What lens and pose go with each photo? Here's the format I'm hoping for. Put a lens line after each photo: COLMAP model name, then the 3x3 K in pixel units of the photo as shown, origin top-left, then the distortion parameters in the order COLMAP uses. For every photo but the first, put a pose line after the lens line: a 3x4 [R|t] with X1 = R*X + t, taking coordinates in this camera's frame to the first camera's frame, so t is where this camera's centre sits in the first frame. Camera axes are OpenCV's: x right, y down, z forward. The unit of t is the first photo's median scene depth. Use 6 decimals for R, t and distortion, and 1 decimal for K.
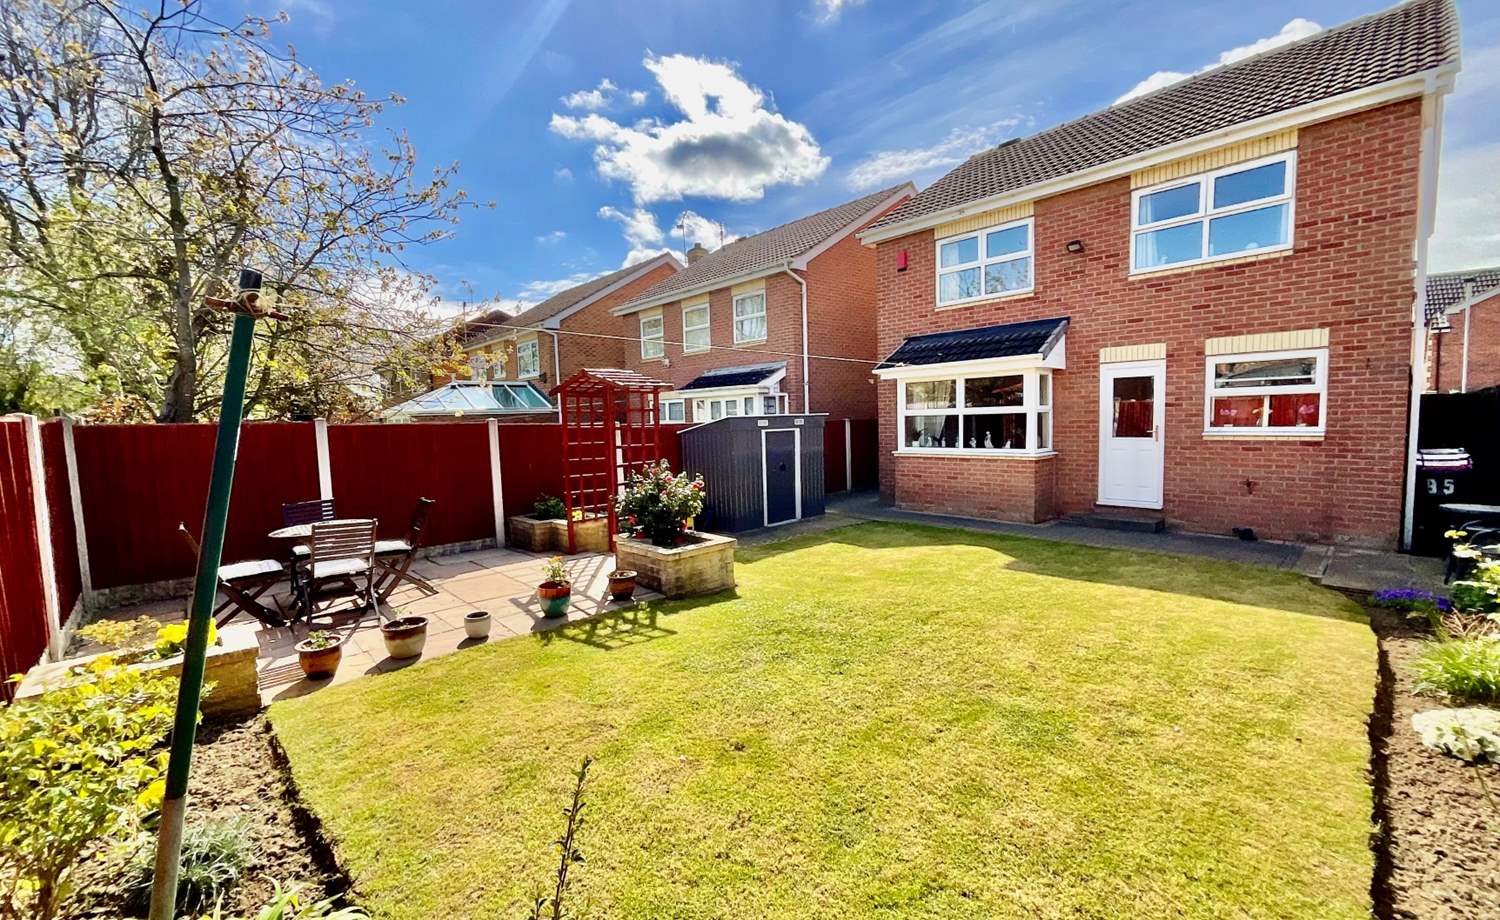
lens RADIAL K [[608.2, 0, 750.0], [0, 608.2, 460.0], [0, 0, 1]] dist [0.026333, 0.000106]
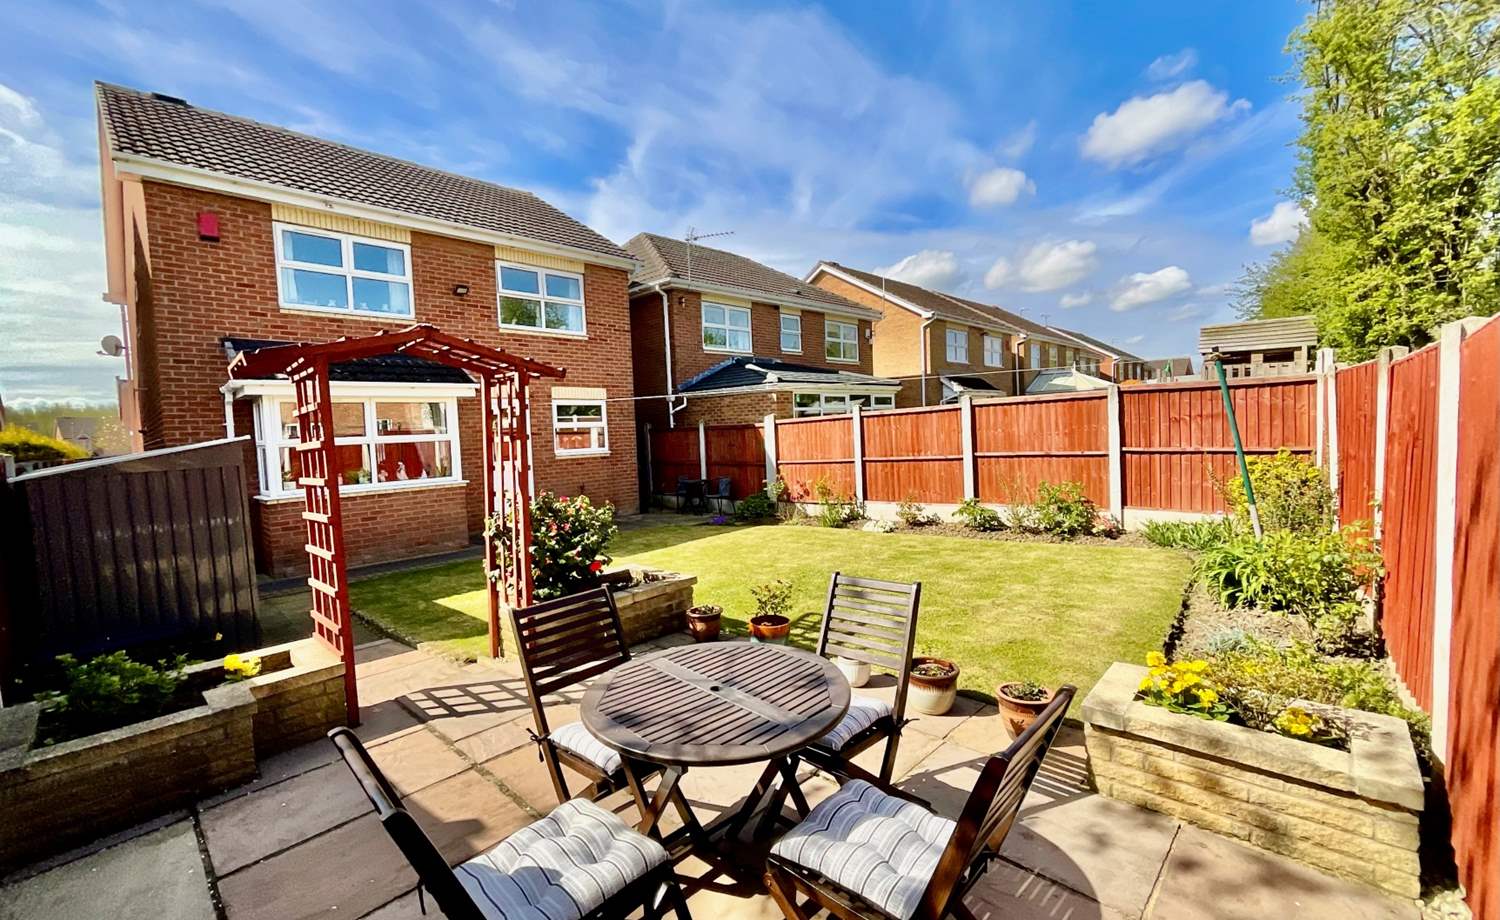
lens RADIAL K [[609.1, 0, 750.0], [0, 609.1, 460.0], [0, 0, 1]] dist [0.000217, 0.000271]
pose [[-0.029419, -0.022244, 0.999320, -0.544966], [0.111419, 0.993449, 0.025394, -0.014562], [-0.993338, 0.112090, -0.026748, 0.516194]]
